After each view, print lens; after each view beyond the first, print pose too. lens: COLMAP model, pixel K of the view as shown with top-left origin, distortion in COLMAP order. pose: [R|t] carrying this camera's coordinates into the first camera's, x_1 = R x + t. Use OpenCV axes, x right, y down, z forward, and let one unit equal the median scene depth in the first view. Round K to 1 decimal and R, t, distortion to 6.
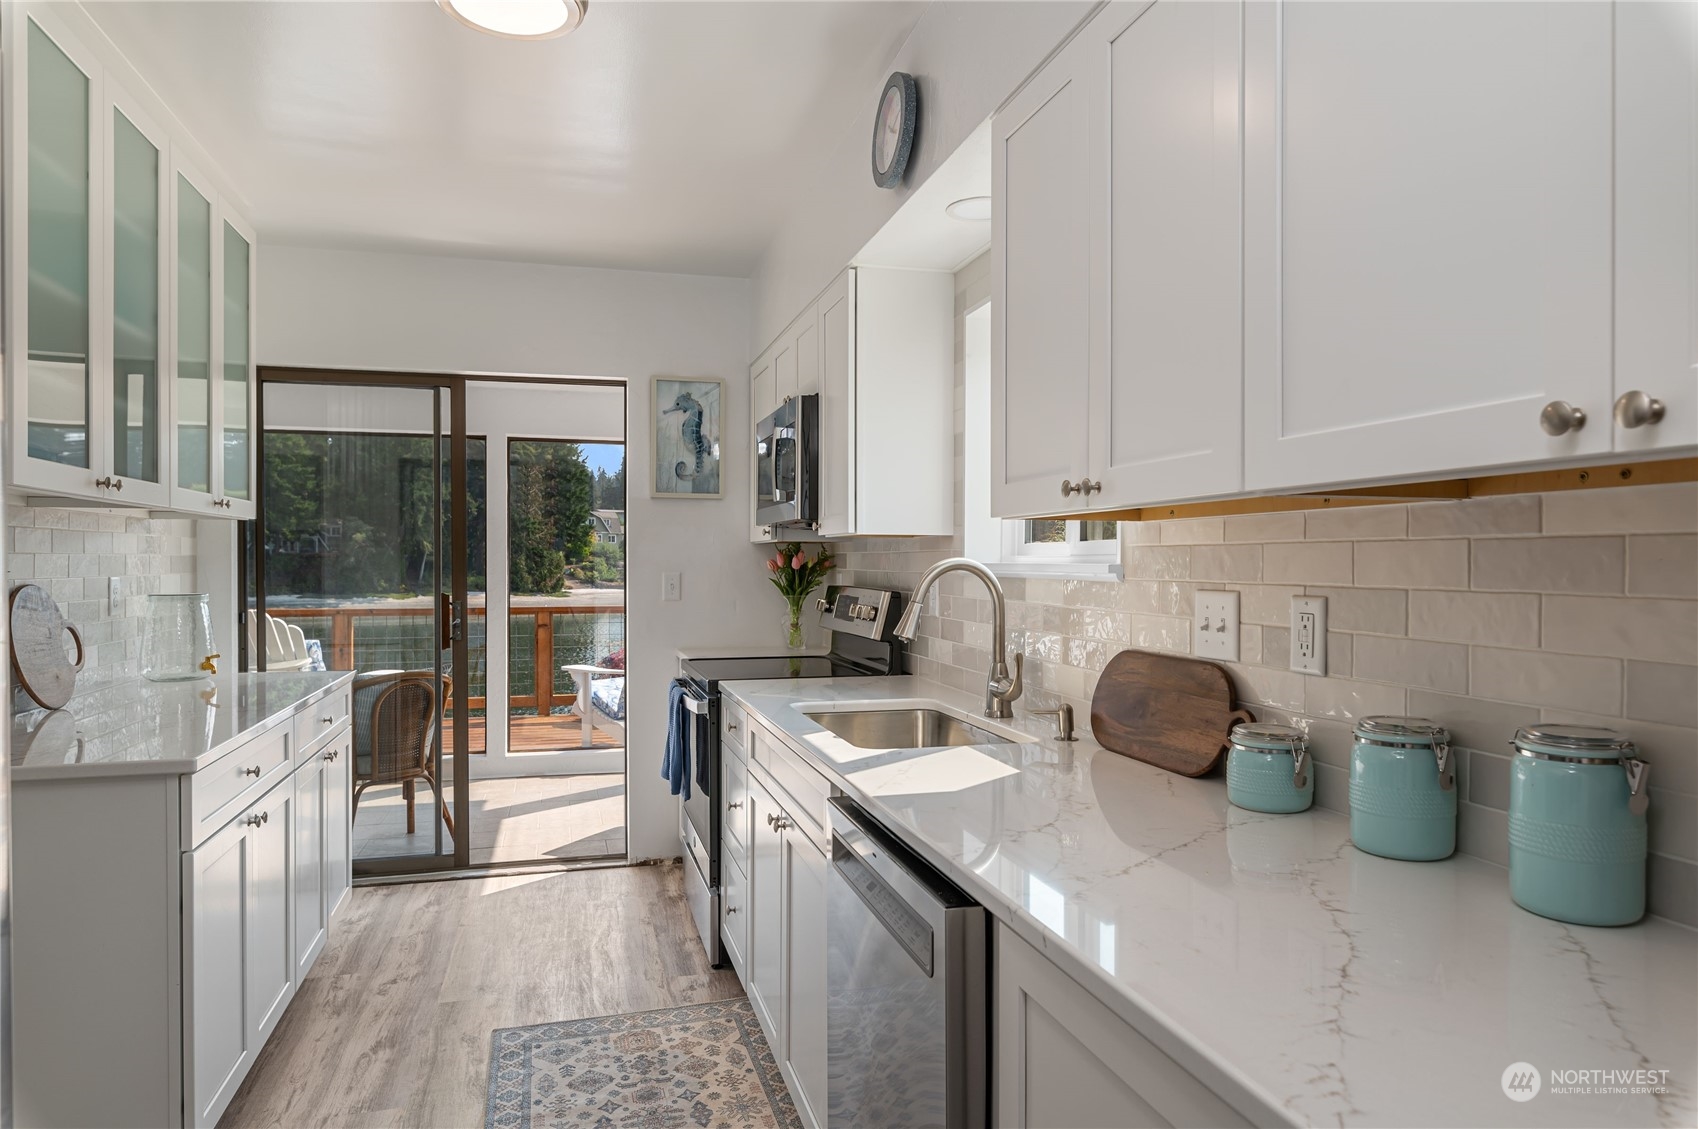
lens RADIAL K [[1049.7, 0, 849.0], [0, 1049.7, 564.5], [0, 0, 1]] dist [-0.003580, -0.001030]
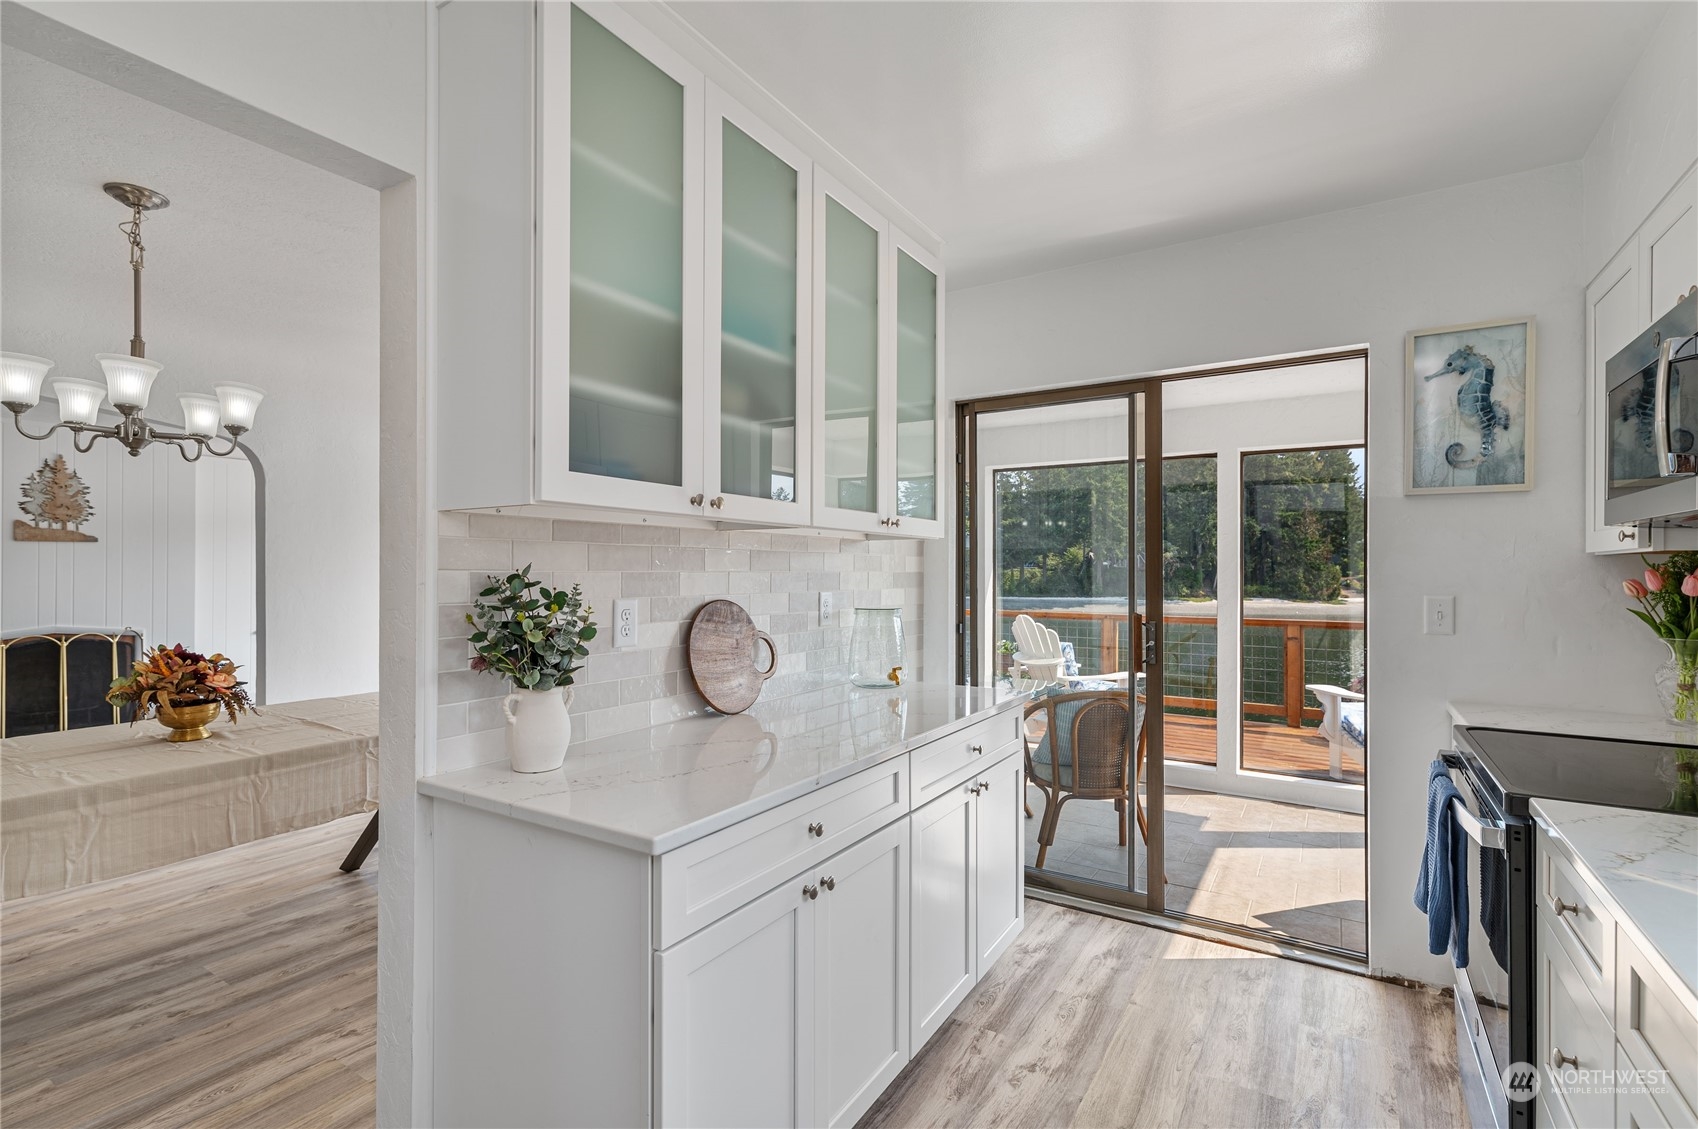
lens RADIAL K [[777.1, 0, 847.8], [0, 777.1, 569.7], [0, 0, 1]] dist [0.001376, -0.000447]
pose [[0.674082, -0.000100, -0.738656, -0.050508], [-0.005530, 0.999971, -0.005182, -0.006310], [0.738635, 0.007578, 0.674063, 0.358813]]
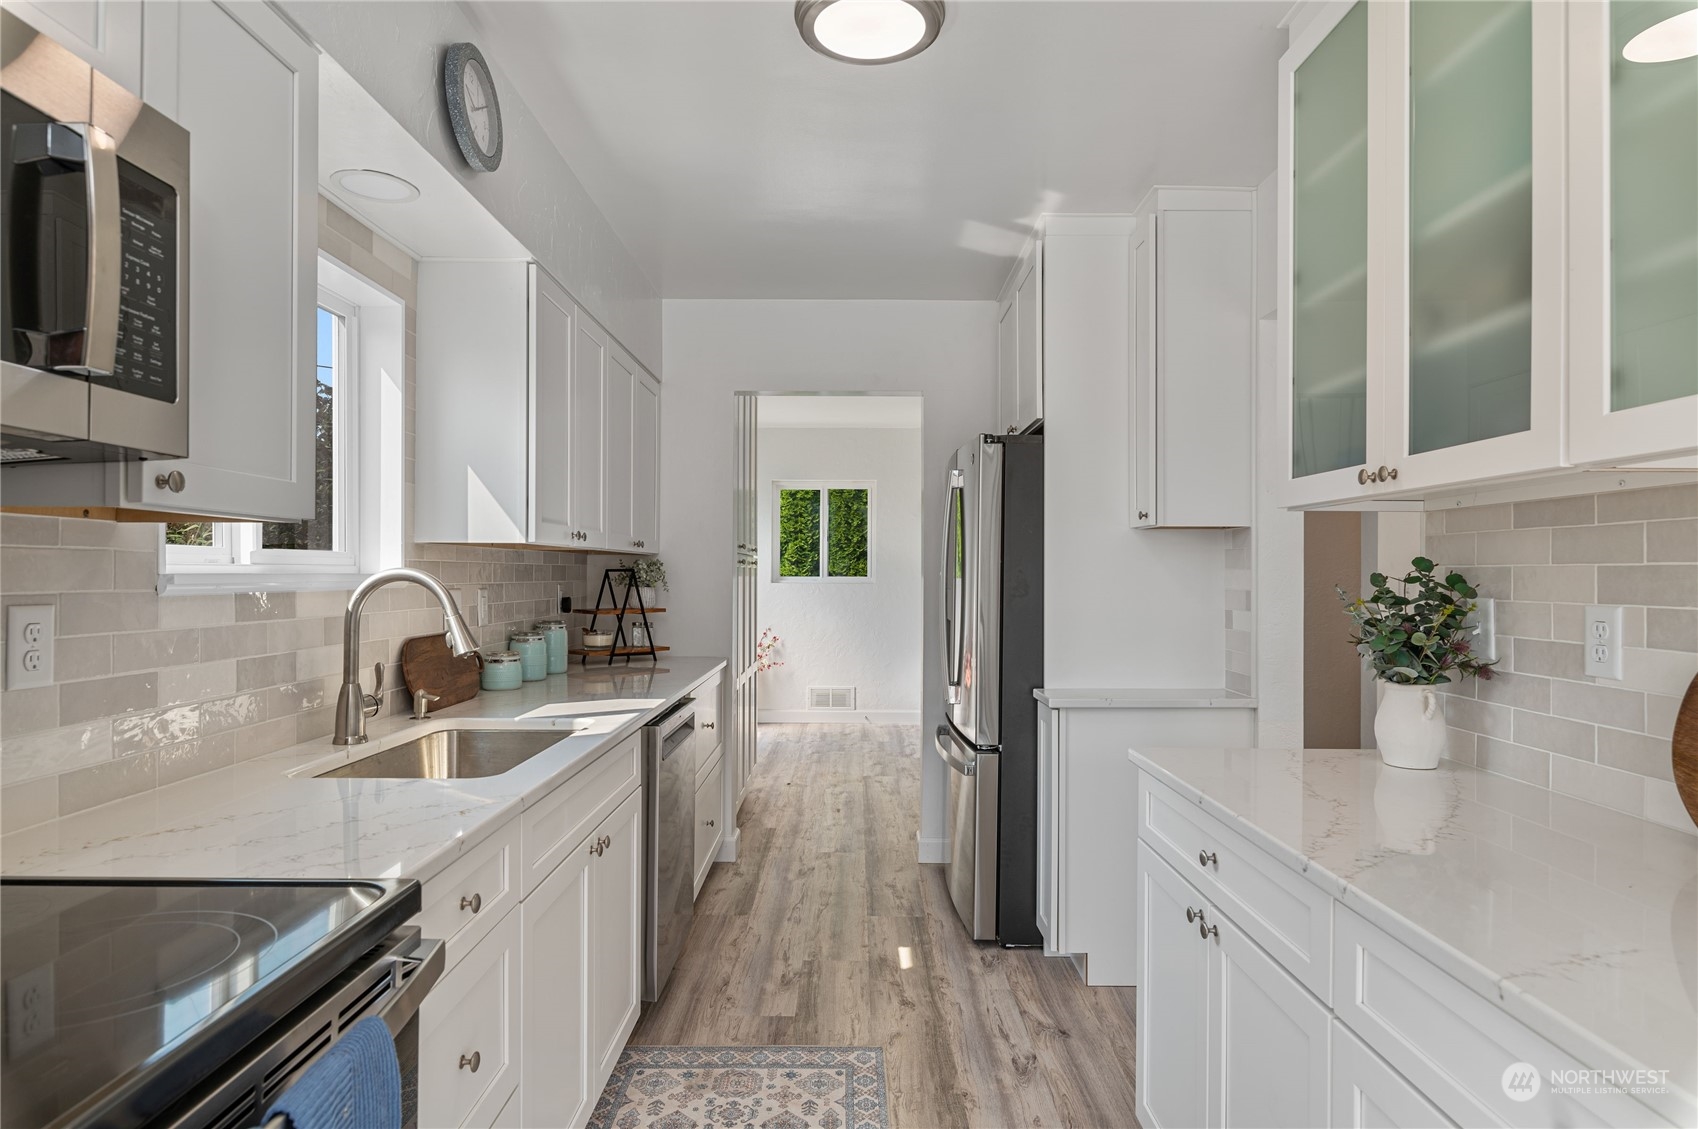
lens RADIAL K [[934.7, 0, 849.0], [0, 934.7, 564.5], [0, 0, 1]] dist [0.000416, 0.000186]
pose [[-0.962854, -0.001510, 0.270017, -0.305397], [-0.003200, 0.999978, -0.005819, -0.003829], [-0.270002, -0.006467, -0.962838, 1.037306]]
